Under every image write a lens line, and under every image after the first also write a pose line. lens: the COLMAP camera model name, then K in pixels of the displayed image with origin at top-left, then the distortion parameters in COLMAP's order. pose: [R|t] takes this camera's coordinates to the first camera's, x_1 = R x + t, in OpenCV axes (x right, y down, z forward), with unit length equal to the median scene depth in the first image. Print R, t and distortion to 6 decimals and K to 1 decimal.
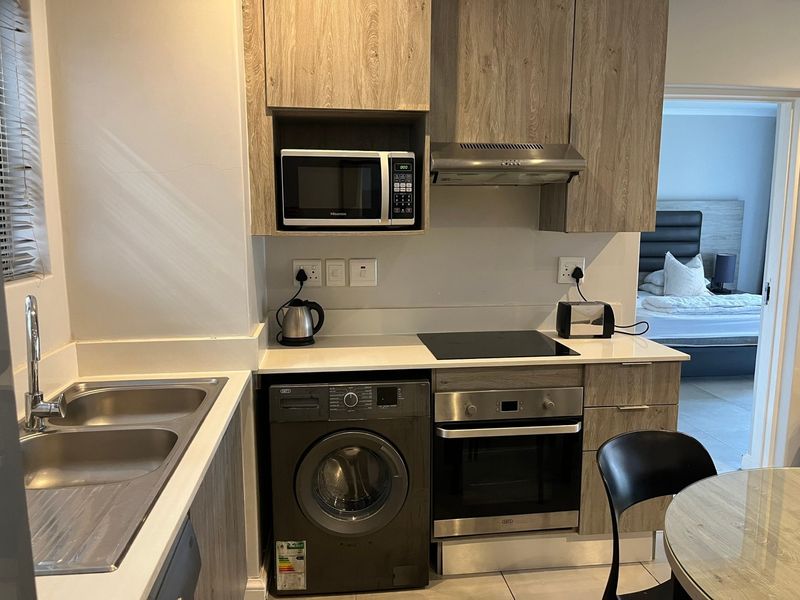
lens RADIAL K [[609.3, 0, 396.9], [0, 609.3, 304.8], [0, 0, 1]] dist [0.055269, -0.074291]
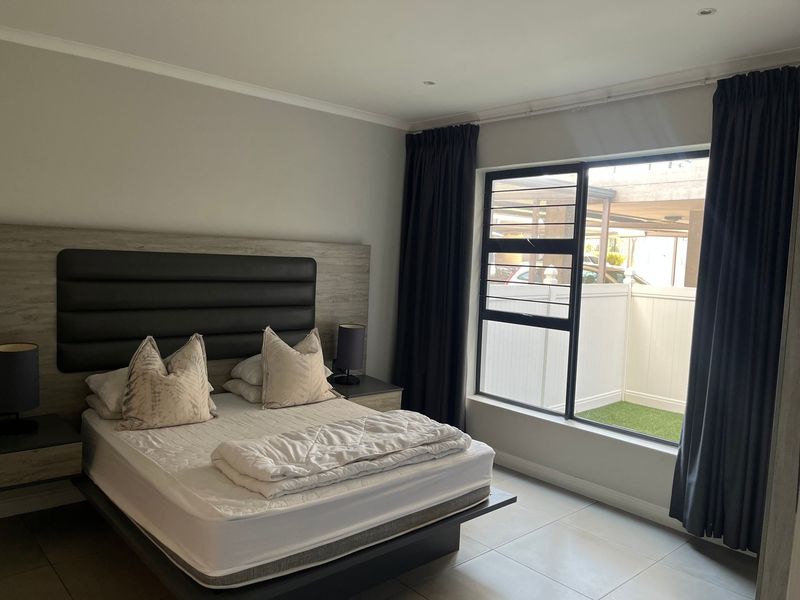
lens RADIAL K [[609.3, 0, 402.7], [0, 609.3, 306.2], [0, 0, 1]] dist [0.055269, -0.074291]
pose [[0.818414, -0.010692, 0.574530, 0.207714], [0.040614, 0.998403, -0.039273, -0.075464], [-0.573192, 0.055476, 0.817541, 0.438484]]
